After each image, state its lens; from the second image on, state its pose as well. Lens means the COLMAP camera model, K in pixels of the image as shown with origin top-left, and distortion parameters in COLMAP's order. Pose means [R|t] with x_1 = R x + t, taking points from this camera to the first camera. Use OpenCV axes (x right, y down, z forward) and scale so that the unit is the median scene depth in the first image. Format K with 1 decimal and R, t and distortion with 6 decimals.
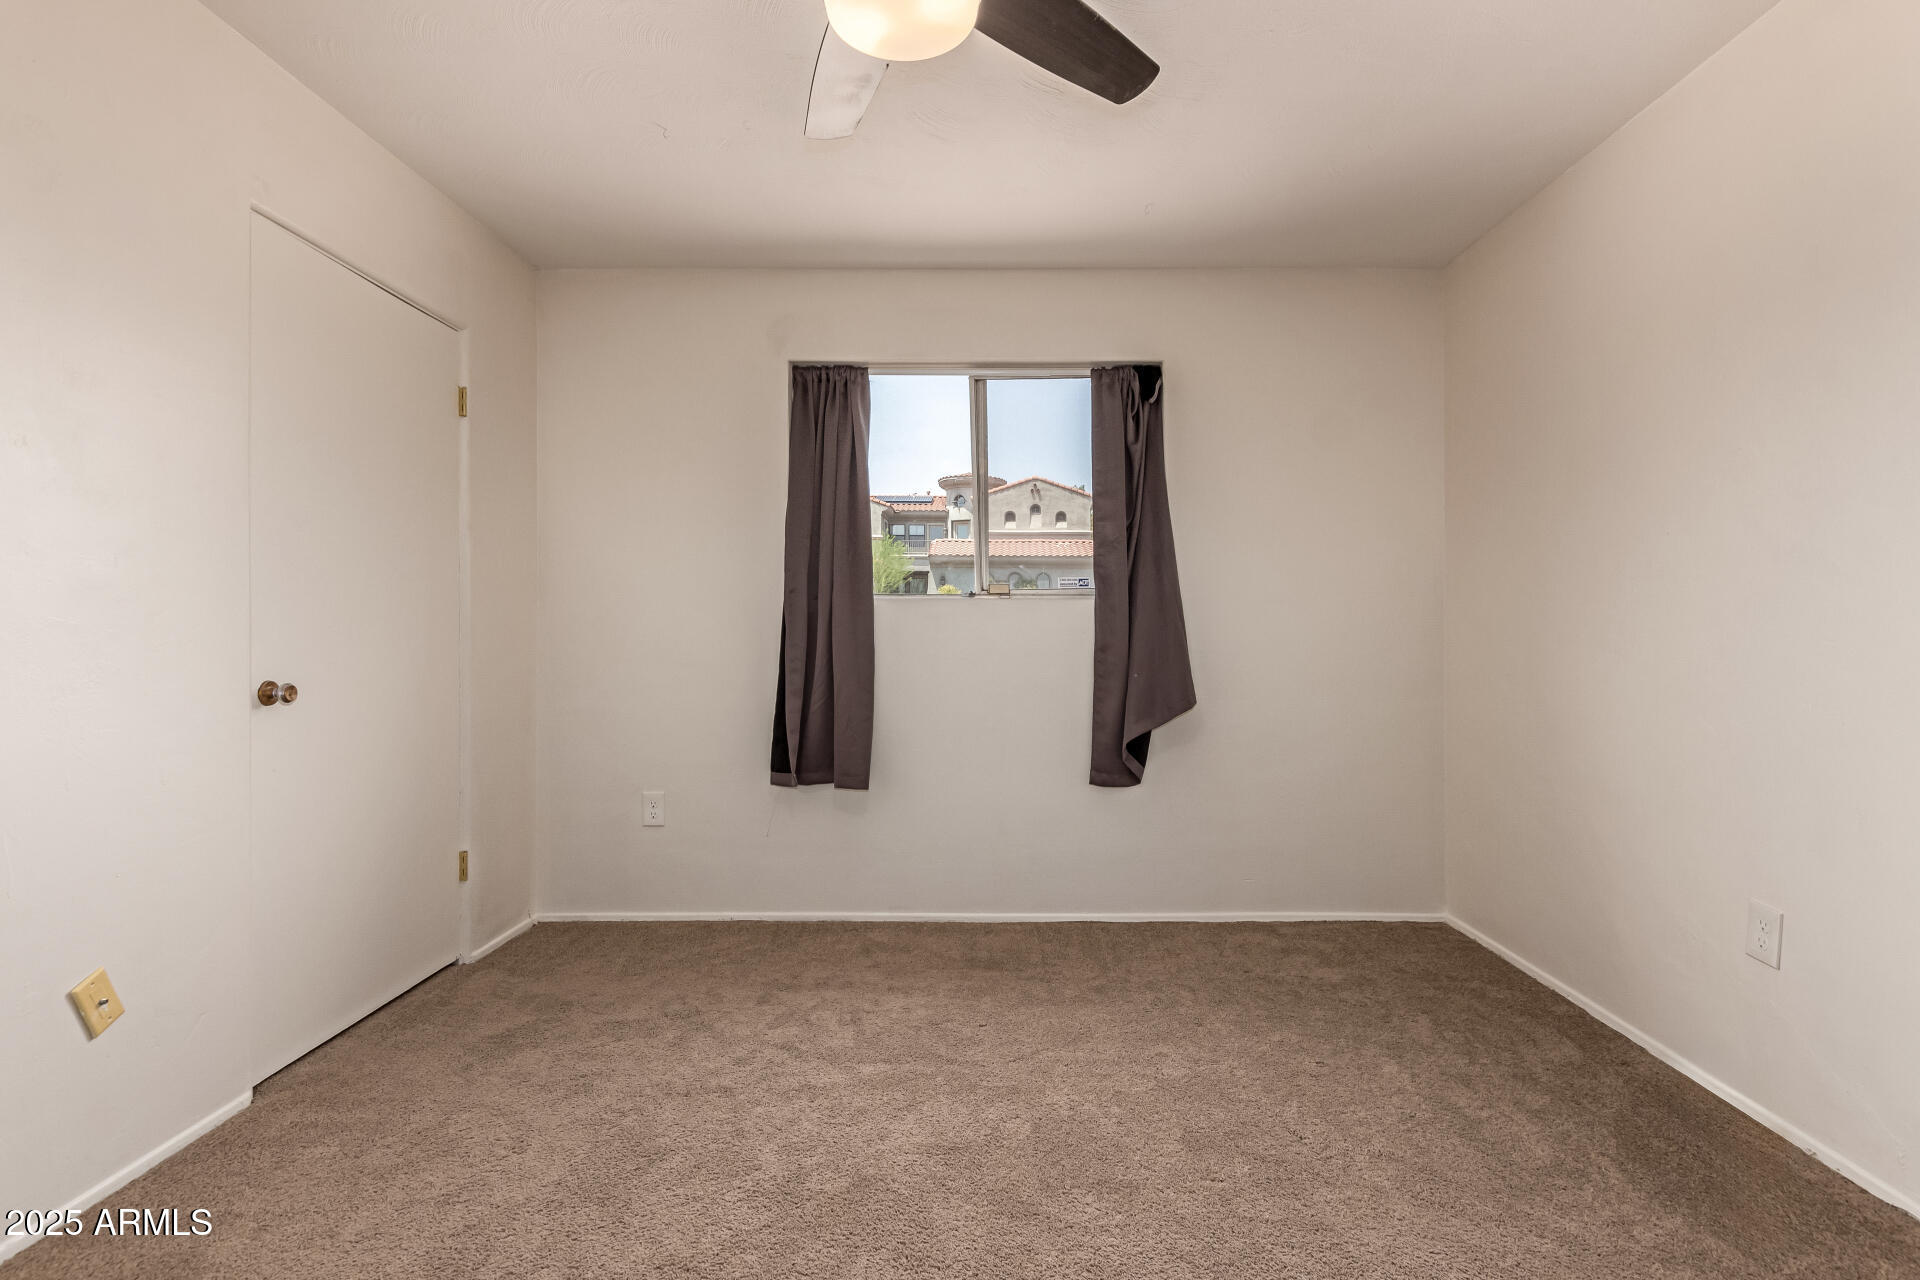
lens RADIAL K [[890.1, 0, 960.0], [0, 890.1, 640.0], [0, 0, 1]] dist [0.008017, -0.005184]
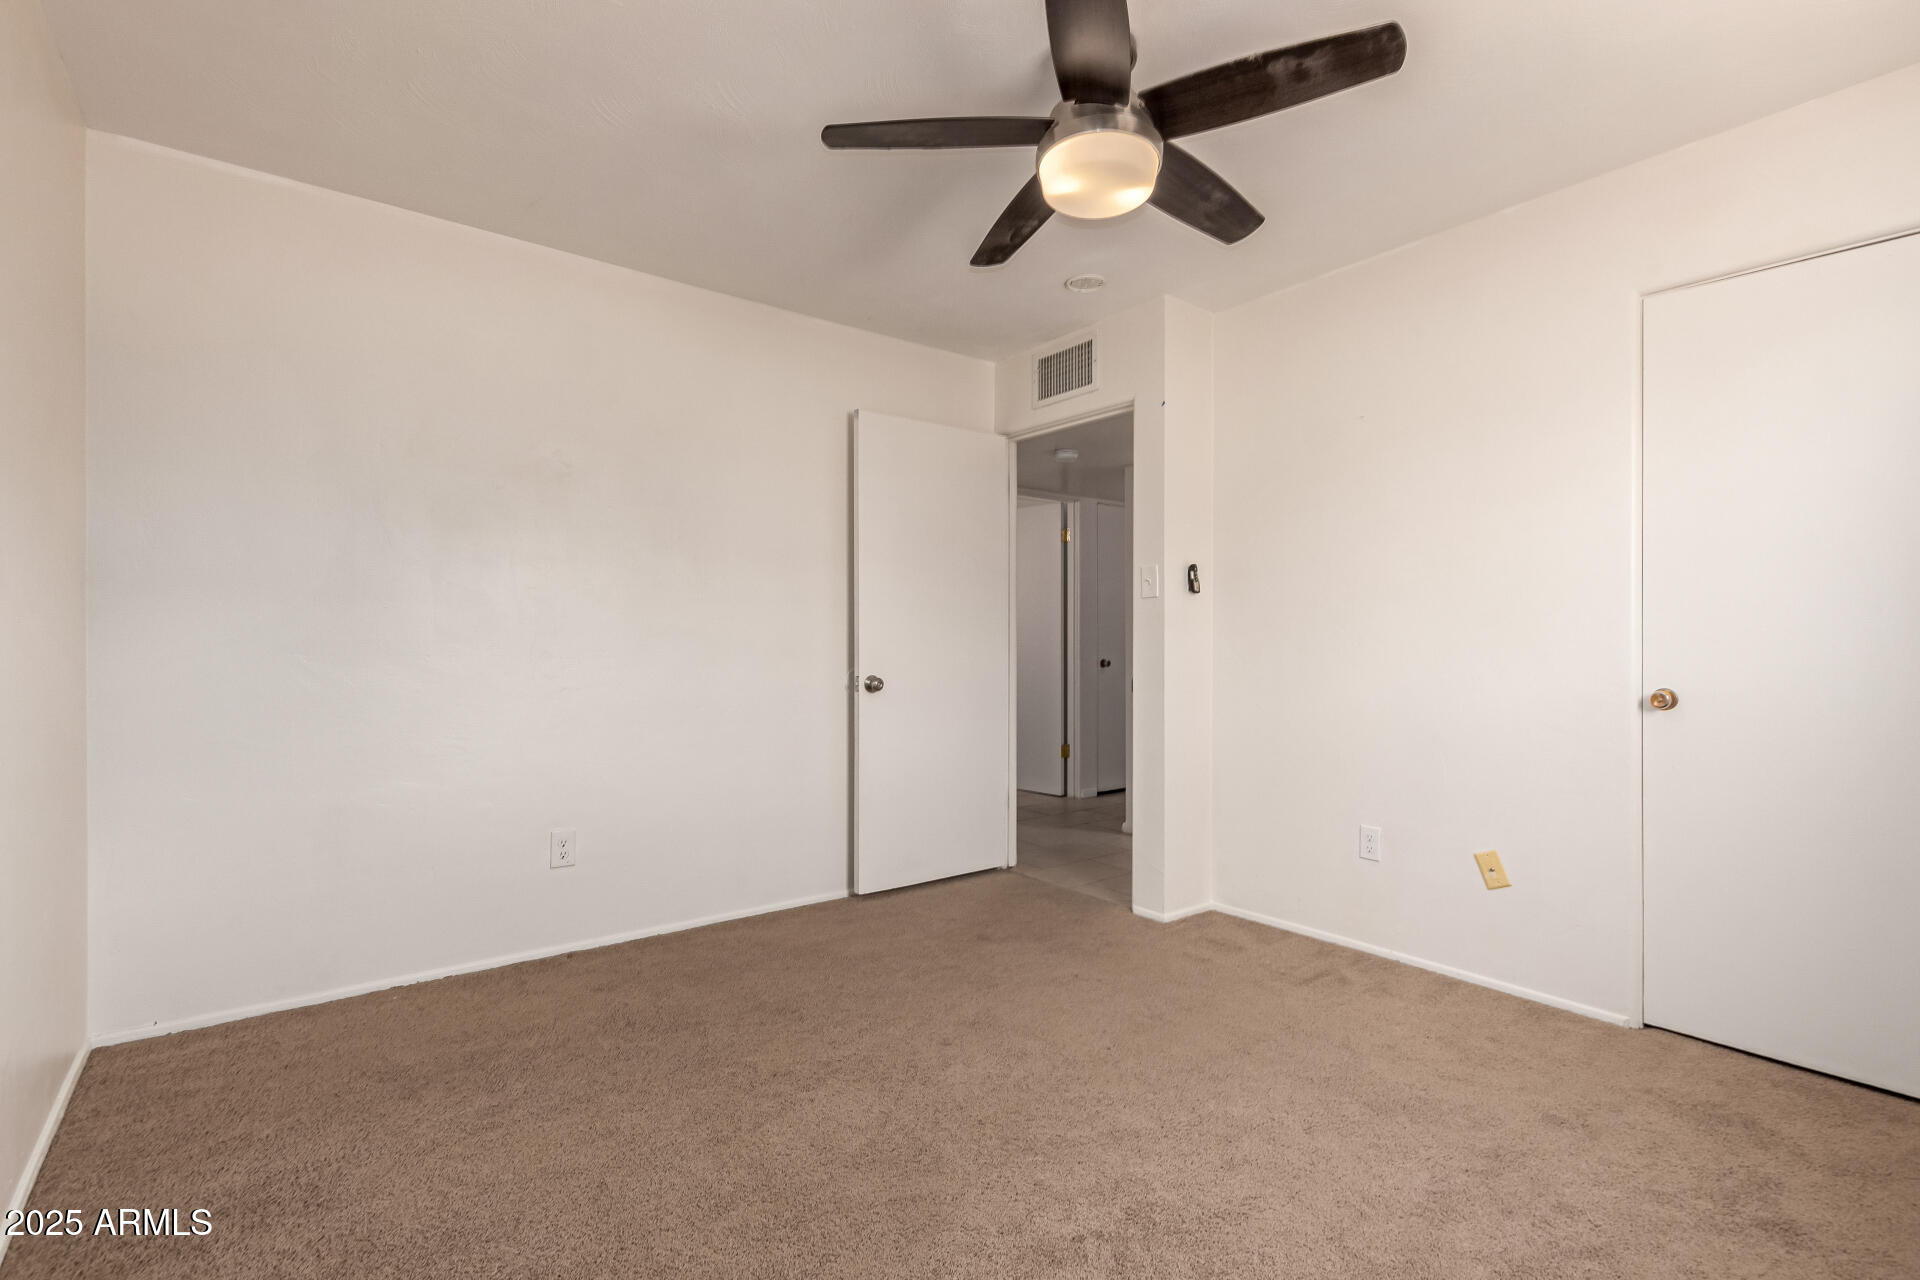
lens RADIAL K [[890.1, 0, 960.0], [0, 890.1, 640.0], [0, 0, 1]] dist [0.008017, -0.005184]
pose [[-0.772940, 0.000317, -0.634479, 0.822845], [-0.003126, 0.999986, 0.004308, -0.016493], [0.634472, 0.005313, -0.772928, 1.626776]]
